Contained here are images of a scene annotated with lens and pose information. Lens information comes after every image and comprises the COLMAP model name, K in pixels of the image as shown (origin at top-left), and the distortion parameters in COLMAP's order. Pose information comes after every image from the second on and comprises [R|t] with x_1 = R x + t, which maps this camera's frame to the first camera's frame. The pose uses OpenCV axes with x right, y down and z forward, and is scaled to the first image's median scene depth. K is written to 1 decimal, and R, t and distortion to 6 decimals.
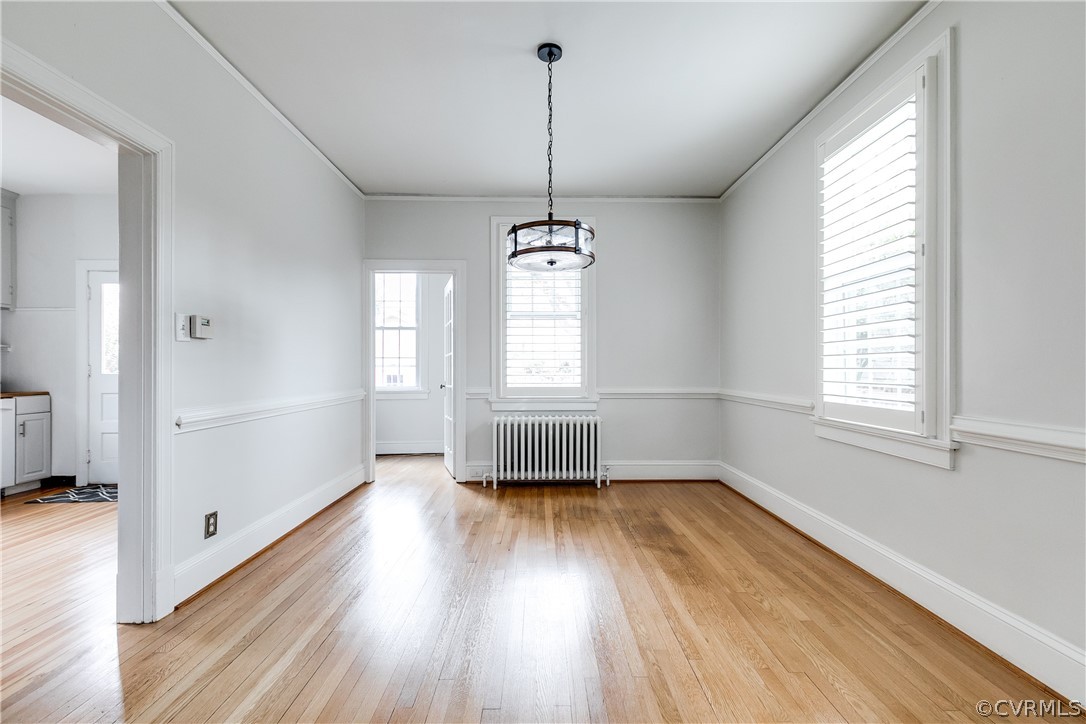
lens RADIAL K [[494.9, 0, 539.3], [0, 494.9, 369.1], [0, 0, 1]] dist [0.017299, -0.001589]
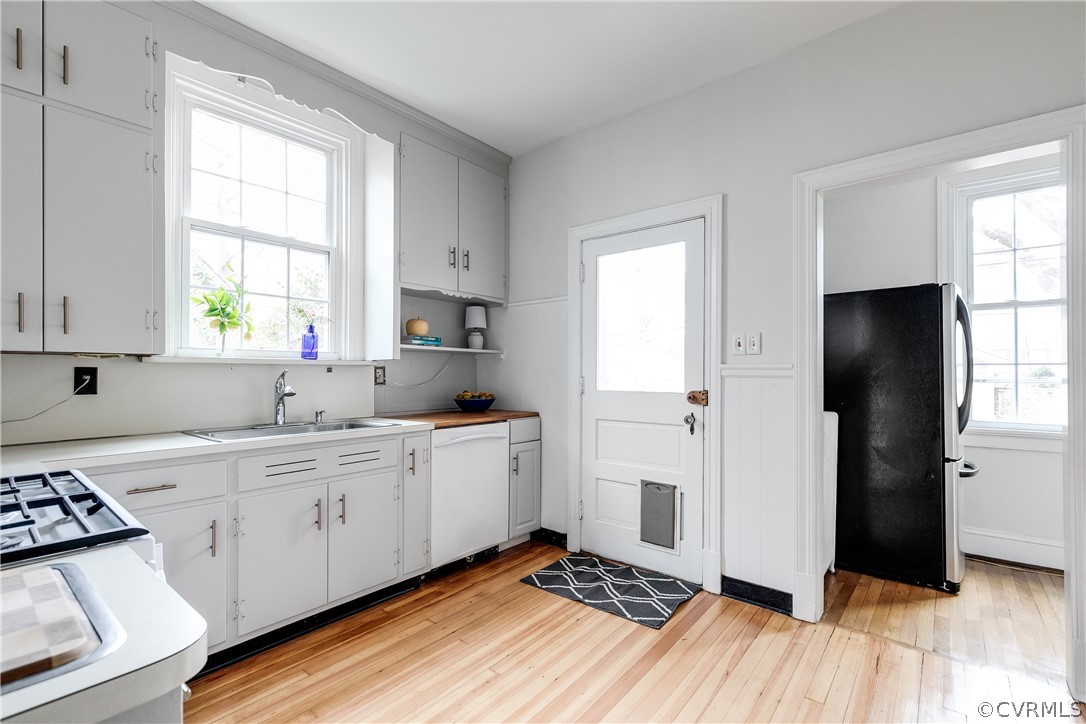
lens RADIAL K [[494.9, 0, 542.2], [0, 494.9, 365.5], [0, 0, 1]] dist [0.017299, -0.001589]
pose [[0.765681, -0.002534, -0.643216, -0.505121], [-0.005875, 0.999923, -0.010932, -0.015884], [0.643194, 0.012149, 0.765607, 0.445930]]
